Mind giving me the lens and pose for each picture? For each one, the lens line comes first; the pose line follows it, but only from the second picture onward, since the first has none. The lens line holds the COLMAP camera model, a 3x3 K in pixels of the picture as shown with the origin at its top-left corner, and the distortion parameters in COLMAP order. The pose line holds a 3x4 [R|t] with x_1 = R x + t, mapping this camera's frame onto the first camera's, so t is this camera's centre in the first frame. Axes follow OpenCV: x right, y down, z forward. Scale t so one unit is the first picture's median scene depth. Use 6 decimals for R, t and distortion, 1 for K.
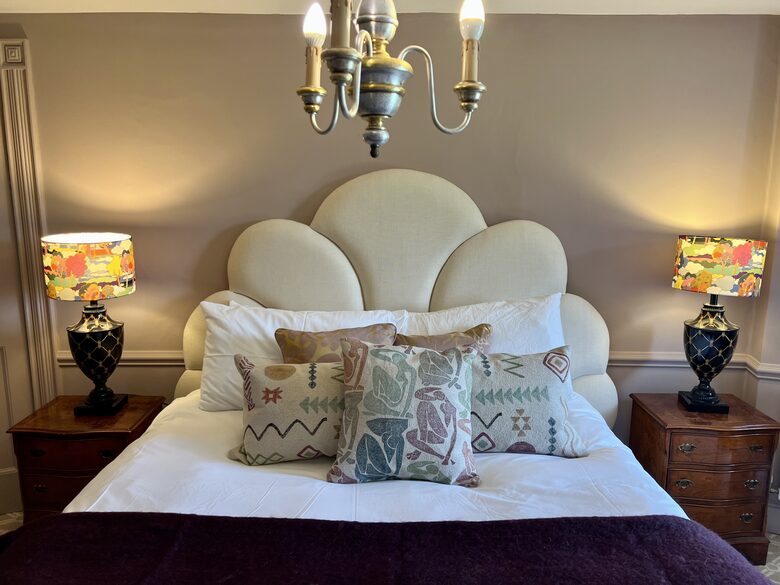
lens RADIAL K [[584.0, 0, 386.9], [0, 584.0, 288.3], [0, 0, 1]] dist [0.041707, -0.052132]
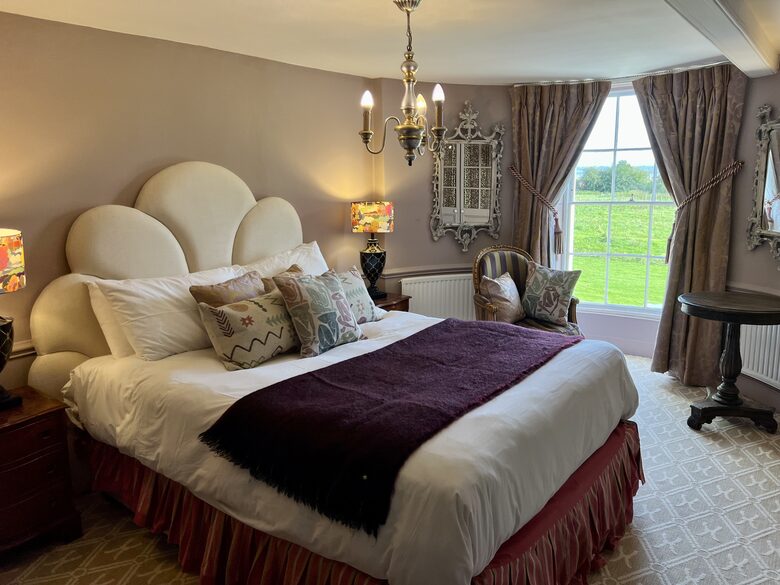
lens RADIAL K [[584.0, 0, 395.6], [0, 584.0, 295.4], [0, 0, 1]] dist [0.041707, -0.052132]
pose [[0.591335, -0.173958, 0.787440, -0.910148], [0.135596, 0.984002, 0.115555, -0.000844], [-0.794944, 0.038442, 0.605463, -0.151727]]
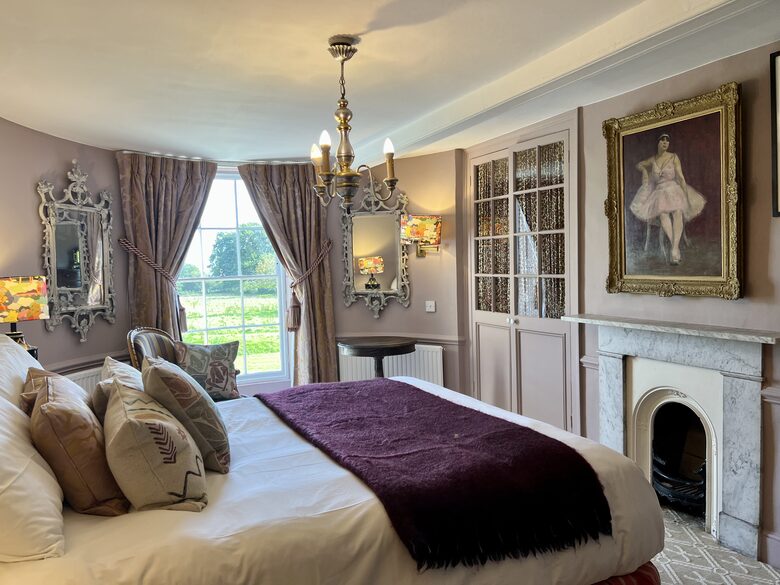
lens RADIAL K [[584.0, 0, 390.0], [0, 584.0, 293.8], [0, 0, 1]] dist [0.041707, -0.052132]
pose [[-0.437401, -0.040098, 0.898372, -0.967428], [0.158874, 0.979845, 0.121087, -0.081767], [-0.885121, 0.195691, -0.422215, 0.859366]]
